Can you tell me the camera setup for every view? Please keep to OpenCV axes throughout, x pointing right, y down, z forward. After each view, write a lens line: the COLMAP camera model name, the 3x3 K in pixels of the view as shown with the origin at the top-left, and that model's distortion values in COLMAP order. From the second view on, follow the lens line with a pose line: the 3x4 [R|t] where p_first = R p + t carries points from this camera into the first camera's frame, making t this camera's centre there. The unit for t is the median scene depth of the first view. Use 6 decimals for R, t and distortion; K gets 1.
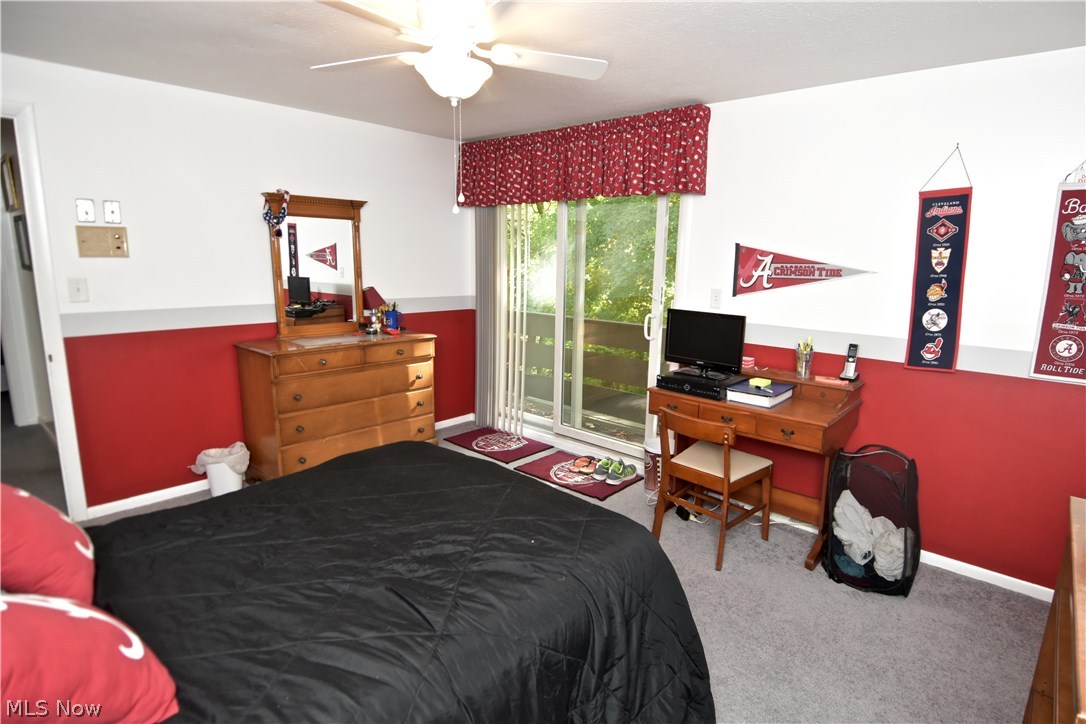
lens RADIAL K [[580.3, 0, 545.0], [0, 580.3, 363.3], [0, 0, 1]] dist [0.008039, -0.018946]
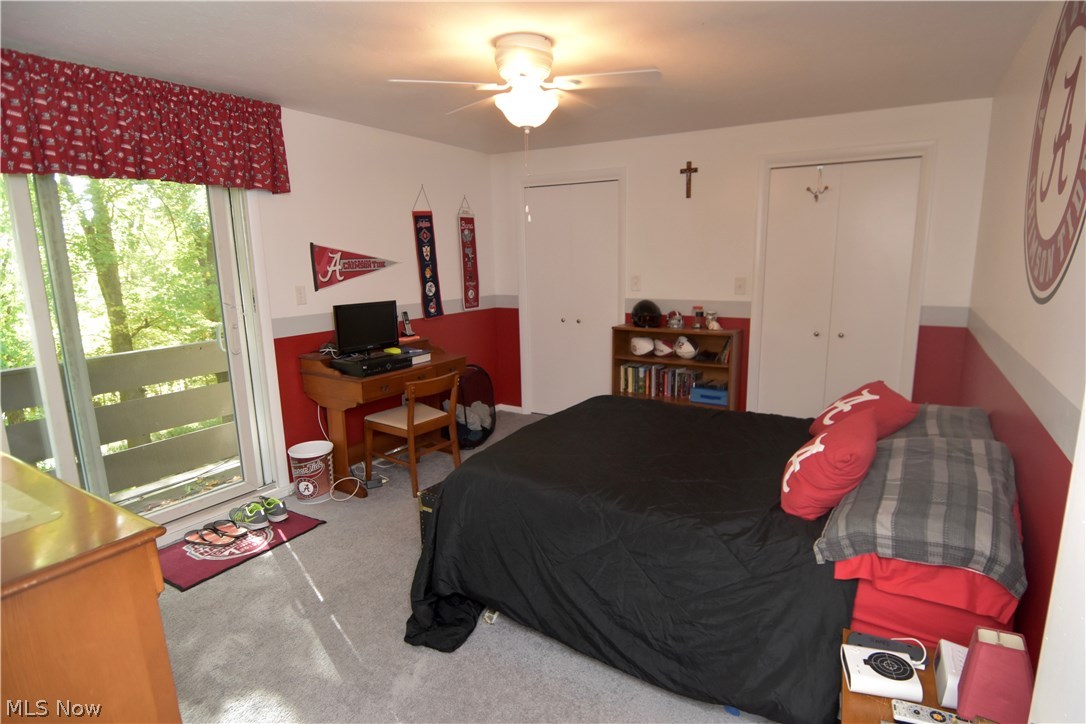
lens RADIAL K [[580.3, 0, 545.4], [0, 580.3, 362.5], [0, 0, 1]] dist [0.008039, -0.018946]
pose [[-0.197010, -0.194094, 0.960997, -0.902224], [0.195183, 0.952821, 0.232456, -0.168912], [-0.960776, 0.233366, -0.149832, 0.838481]]
